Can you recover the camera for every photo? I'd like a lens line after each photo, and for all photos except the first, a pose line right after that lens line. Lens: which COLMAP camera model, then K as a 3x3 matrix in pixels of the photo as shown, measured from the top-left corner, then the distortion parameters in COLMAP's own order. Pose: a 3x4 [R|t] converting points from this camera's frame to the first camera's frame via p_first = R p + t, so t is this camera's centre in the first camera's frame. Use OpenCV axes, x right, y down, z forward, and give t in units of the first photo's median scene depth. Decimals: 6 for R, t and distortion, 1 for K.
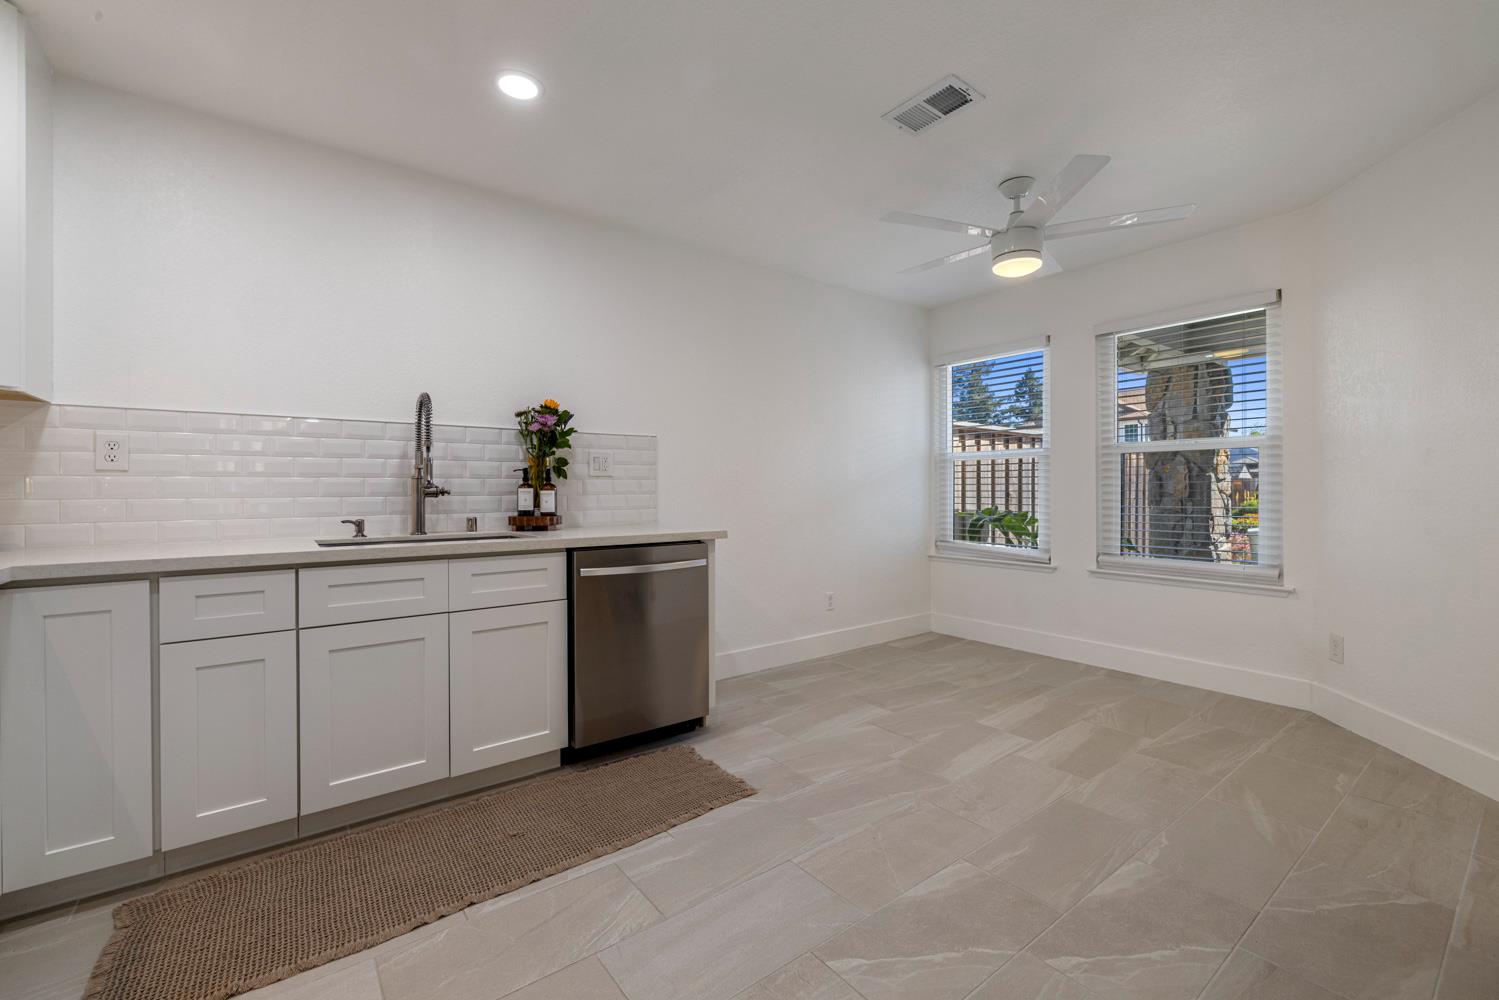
lens RADIAL K [[629.1, 0, 744.0], [0, 629.1, 492.1], [0, 0, 1]] dist [-0.000255, -0.000315]
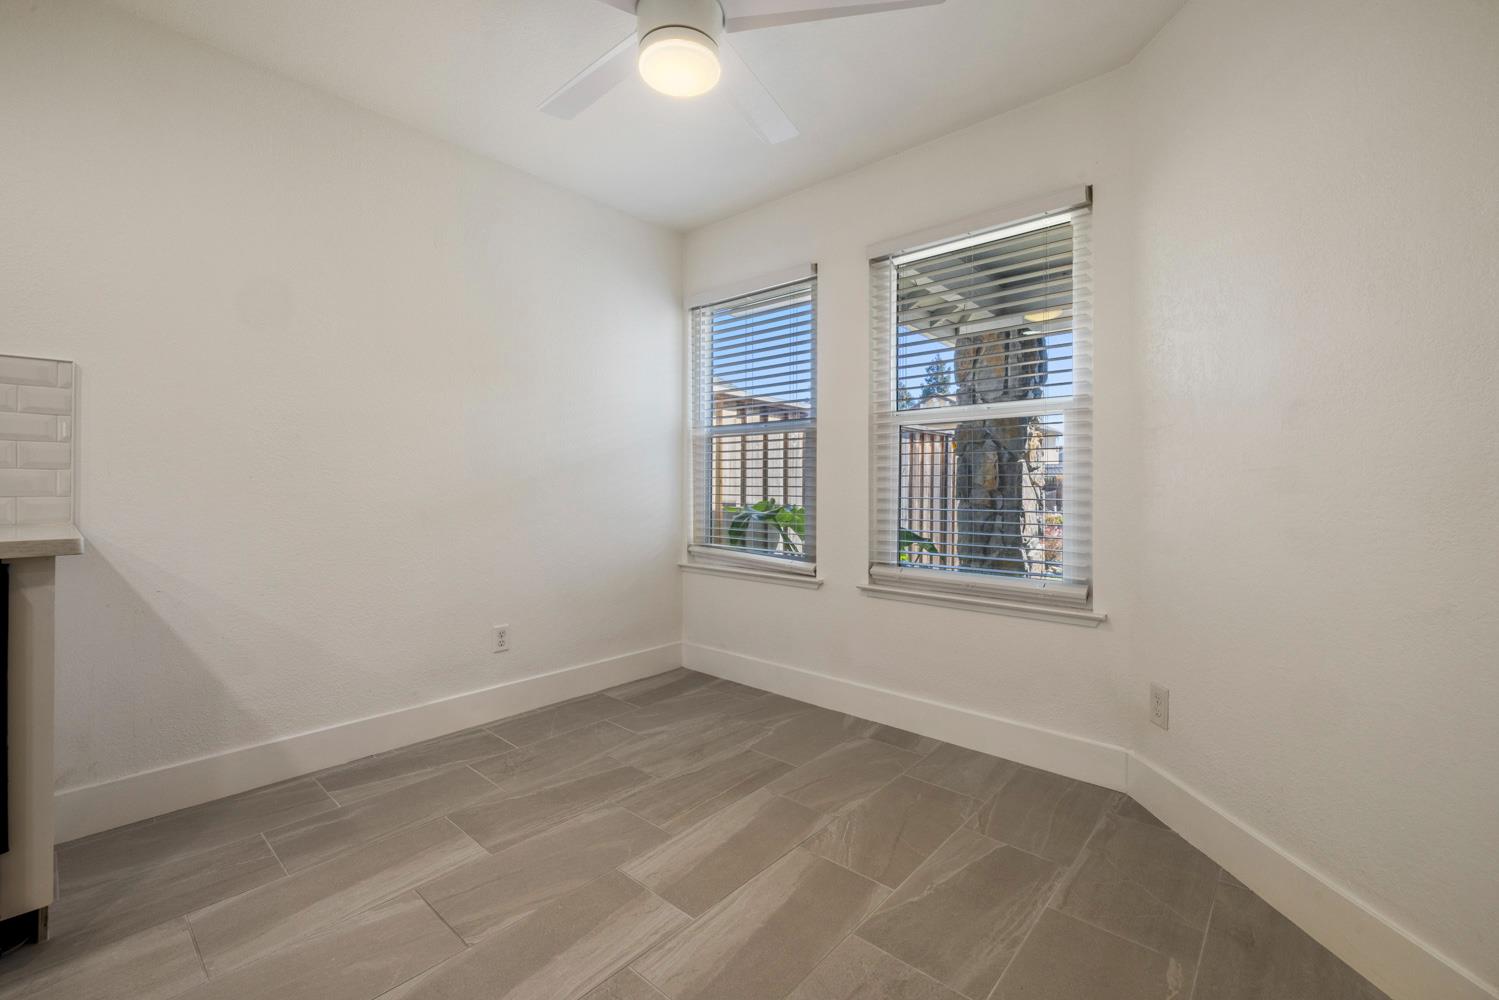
lens RADIAL K [[632.0, 0, 744.0], [0, 632.0, 487.0], [0, 0, 1]] dist [-0.000531, -0.000006]
pose [[0.981907, 0.008532, 0.189173, 0.297258], [-0.007877, 0.999960, -0.004211, 0.014985], [-0.189201, 0.002645, 0.981935, 0.331792]]
